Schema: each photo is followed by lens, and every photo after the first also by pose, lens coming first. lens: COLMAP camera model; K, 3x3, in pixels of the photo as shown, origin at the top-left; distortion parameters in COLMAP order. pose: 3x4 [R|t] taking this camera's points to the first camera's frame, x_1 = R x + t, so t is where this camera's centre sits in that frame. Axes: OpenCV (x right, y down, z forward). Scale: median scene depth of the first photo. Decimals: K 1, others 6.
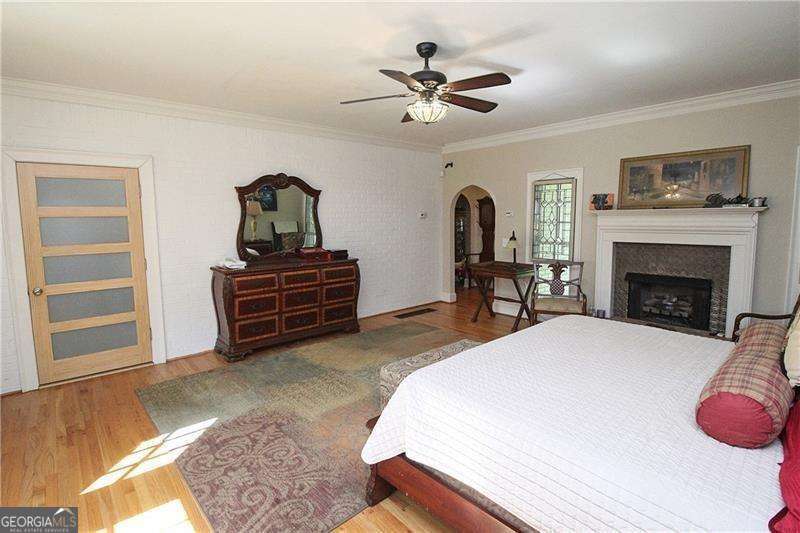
lens RADIAL K [[397.0, 0, 400.0], [0, 397.0, 260.7], [0, 0, 1]] dist [0.000646, -0.000389]
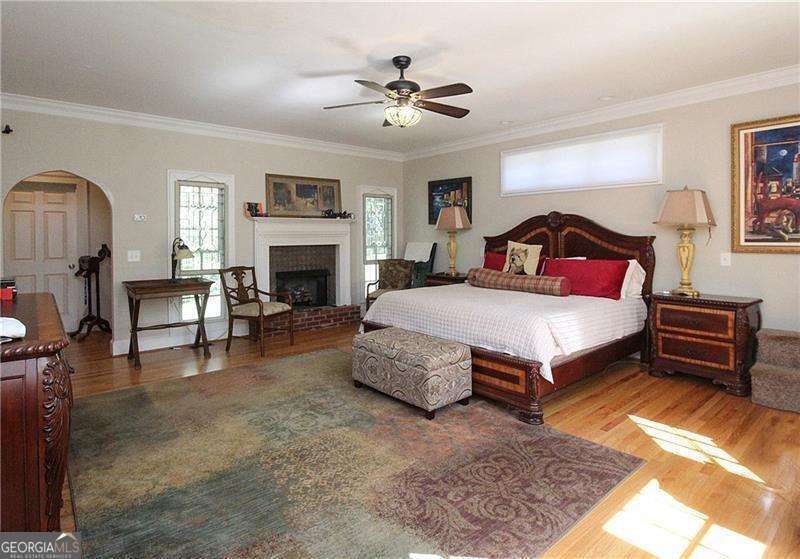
lens RADIAL K [[431.9, 0, 396.1], [0, 431.9, 250.5], [0, 0, 1]] dist [-0.014522, -0.001948]
pose [[0.028963, -0.024354, 0.999284, -0.667556], [0.115773, 0.993057, 0.020847, -0.018550], [-0.992853, 0.115086, 0.031581, 0.608014]]
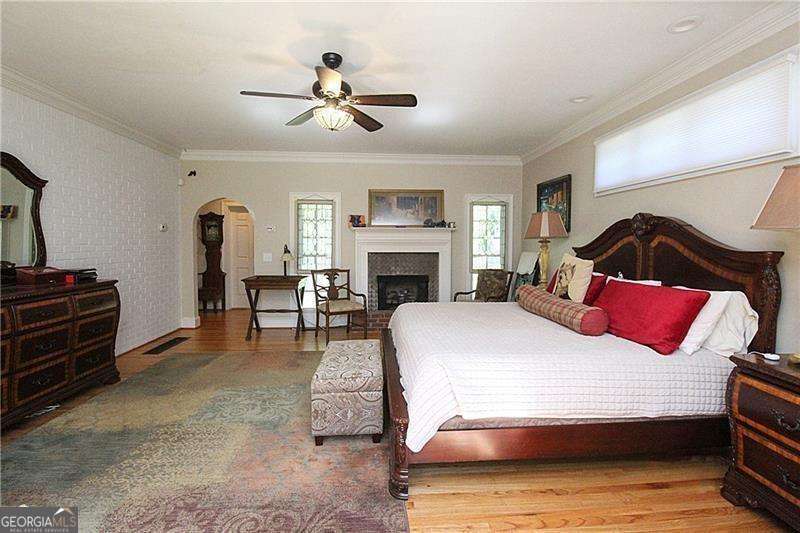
lens RADIAL K [[372.3, 0, 402.2], [0, 372.3, 263.8], [0, 0, 1]] dist [-0.017274, -0.002300]
pose [[0.610104, -0.031639, 0.791690, -0.351186], [0.076984, 0.996842, -0.019489, 0.021614], [-0.788573, 0.072837, 0.610613, 0.179881]]
